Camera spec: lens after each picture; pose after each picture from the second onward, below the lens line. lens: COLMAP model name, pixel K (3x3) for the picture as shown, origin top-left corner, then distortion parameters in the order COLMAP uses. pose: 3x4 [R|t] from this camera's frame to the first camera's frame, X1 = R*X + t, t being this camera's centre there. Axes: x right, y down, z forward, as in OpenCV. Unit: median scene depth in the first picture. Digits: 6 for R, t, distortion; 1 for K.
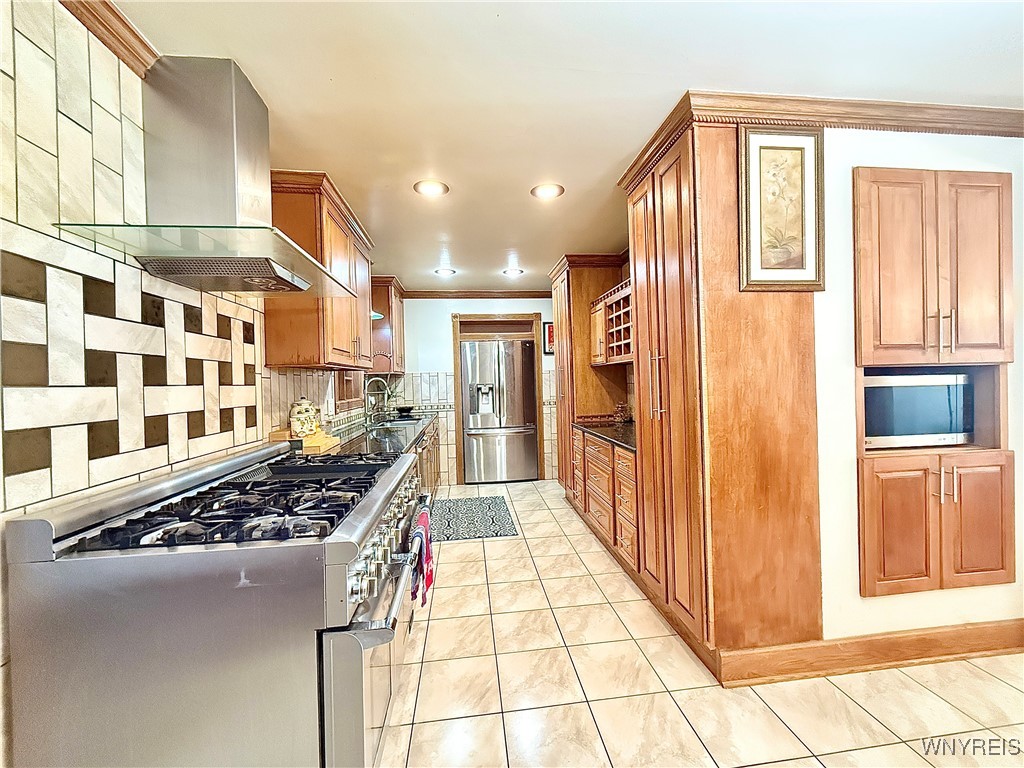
lens RADIAL K [[416.0, 0, 511.1], [0, 416.0, 382.1], [0, 0, 1]] dist [0.002223, -0.000261]
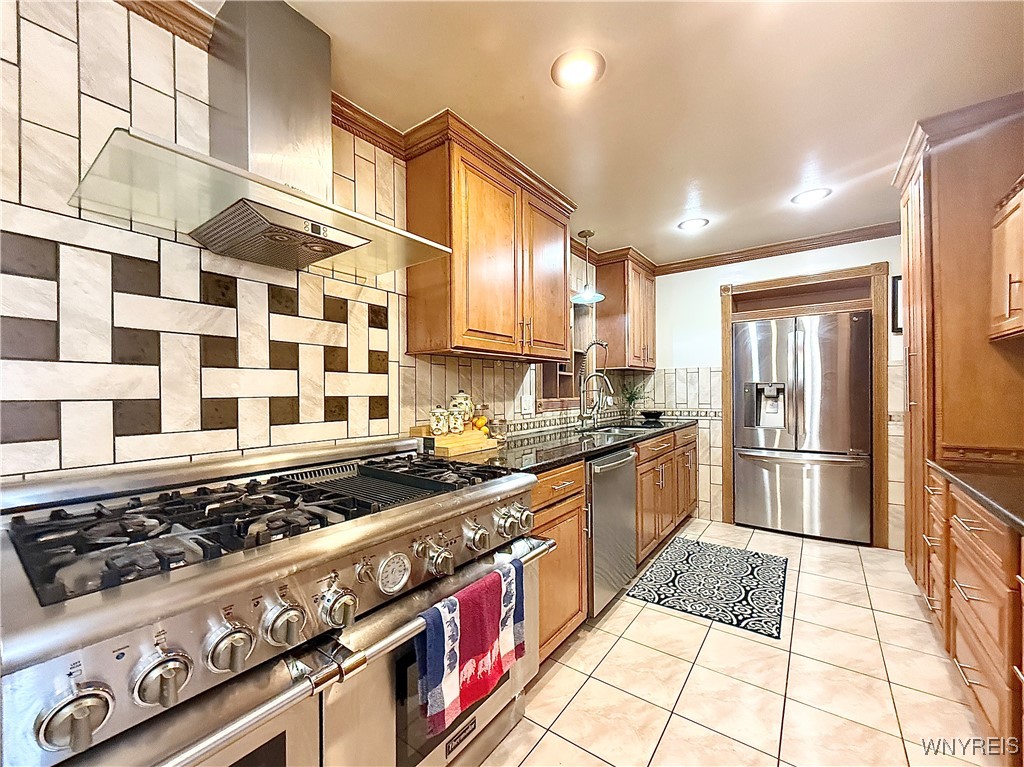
lens RADIAL K [[416.0, 0, 512.2], [0, 416.0, 393.8], [0, 0, 1]] dist [0.002223, -0.000261]
pose [[0.729608, 0.022715, -0.683488, 0.213220], [-0.011689, 0.999716, 0.020746, 0.028798], [0.683765, -0.007147, 0.729667, 0.516134]]
